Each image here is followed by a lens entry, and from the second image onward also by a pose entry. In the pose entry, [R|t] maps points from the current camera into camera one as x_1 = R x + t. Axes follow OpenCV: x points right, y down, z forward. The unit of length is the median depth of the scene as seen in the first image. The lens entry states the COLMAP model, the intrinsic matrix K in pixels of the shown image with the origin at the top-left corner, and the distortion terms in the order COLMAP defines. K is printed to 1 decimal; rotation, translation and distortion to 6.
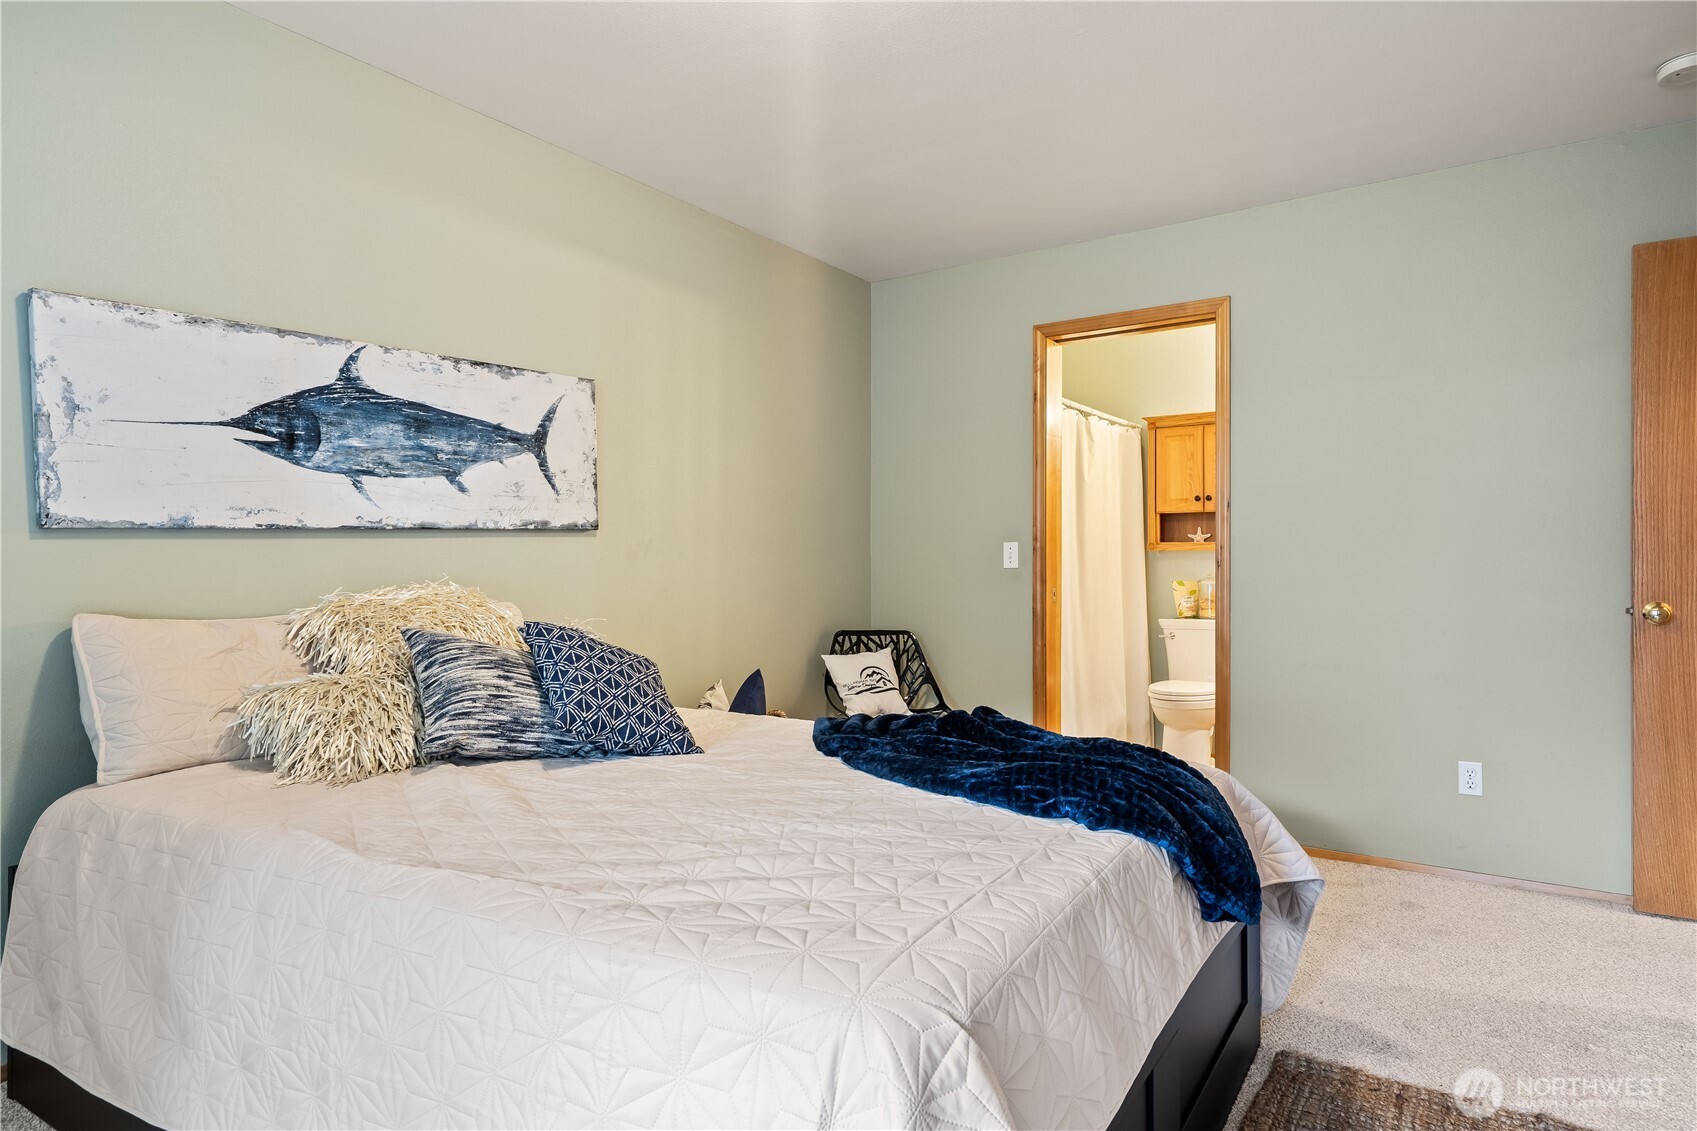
lens RADIAL K [[976.3, 0, 841.3], [0, 976.3, 573.4], [0, 0, 1]] dist [0.002739, 0.000409]
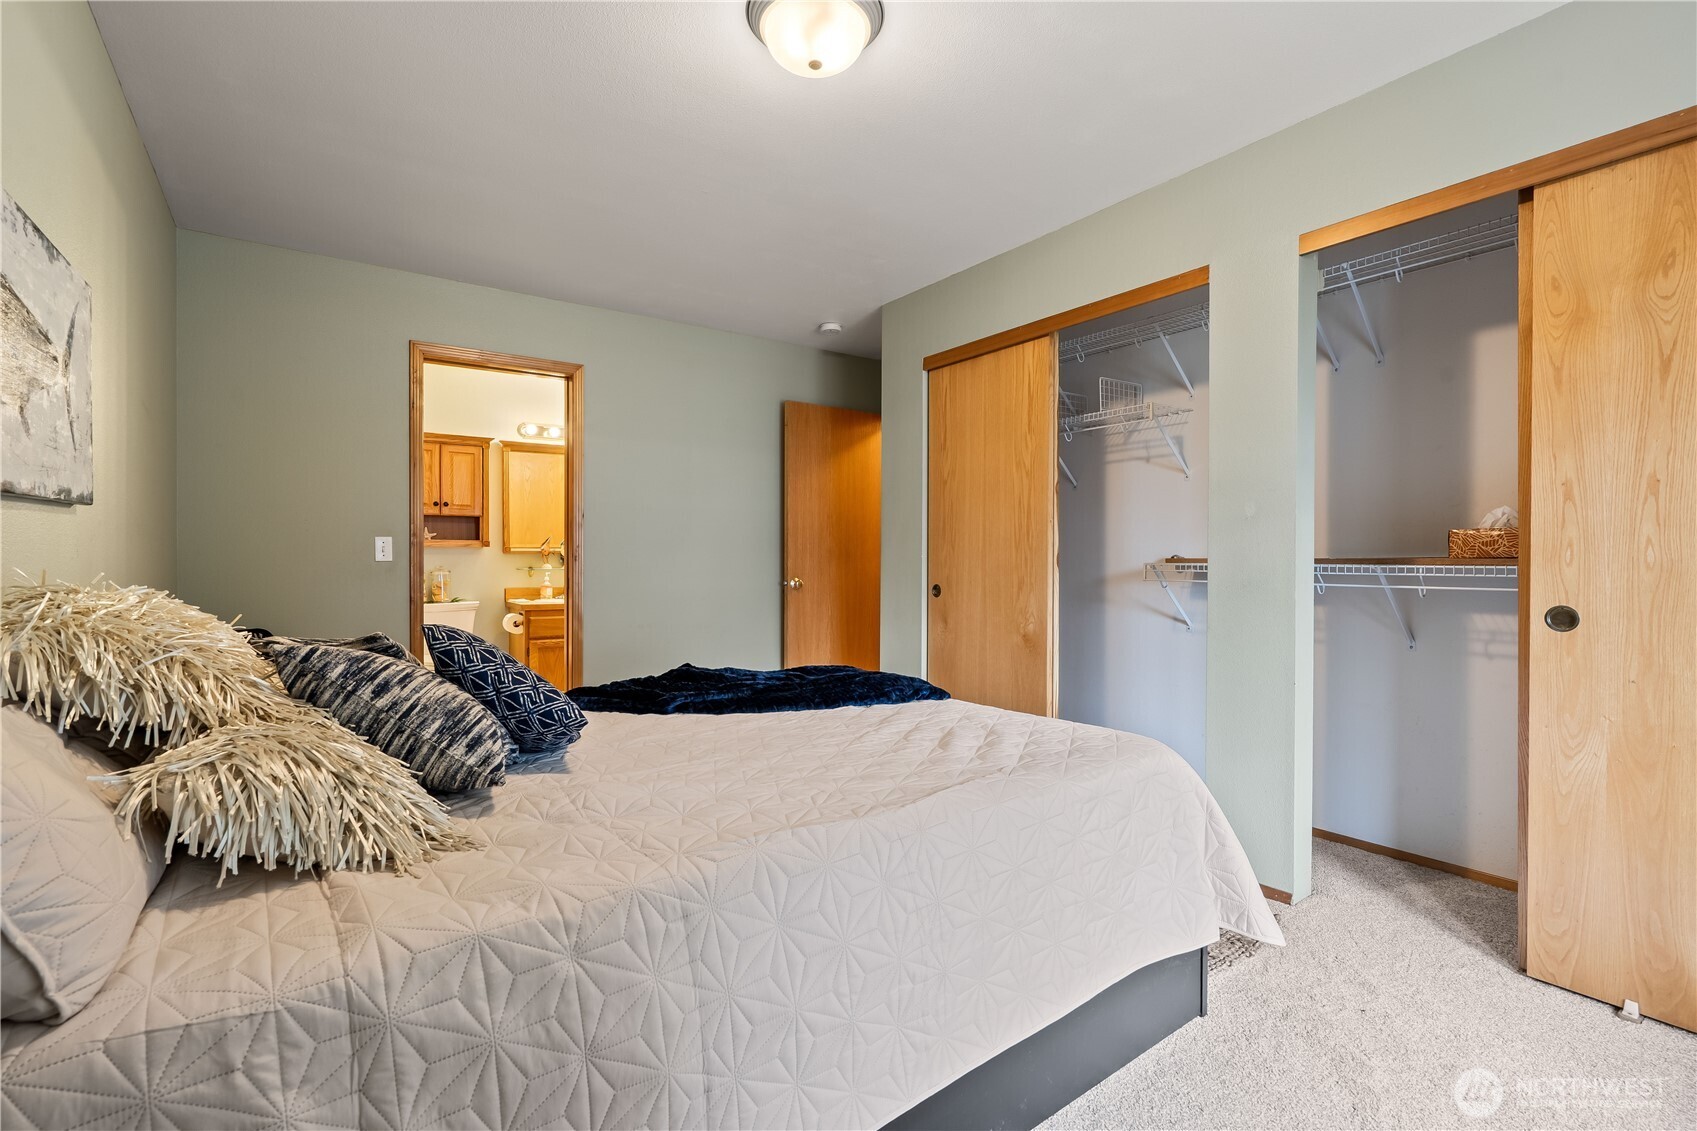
lens RADIAL K [[776.1, 0, 846.2], [0, 776.1, 562.7], [0, 0, 1]] dist [-0.006687, 0.004148]
pose [[0.350894, 0.001266, 0.936414, -0.653808], [0.002942, 0.999993, -0.002454, -0.000326], [-0.936411, 0.003616, 0.350888, 0.348026]]
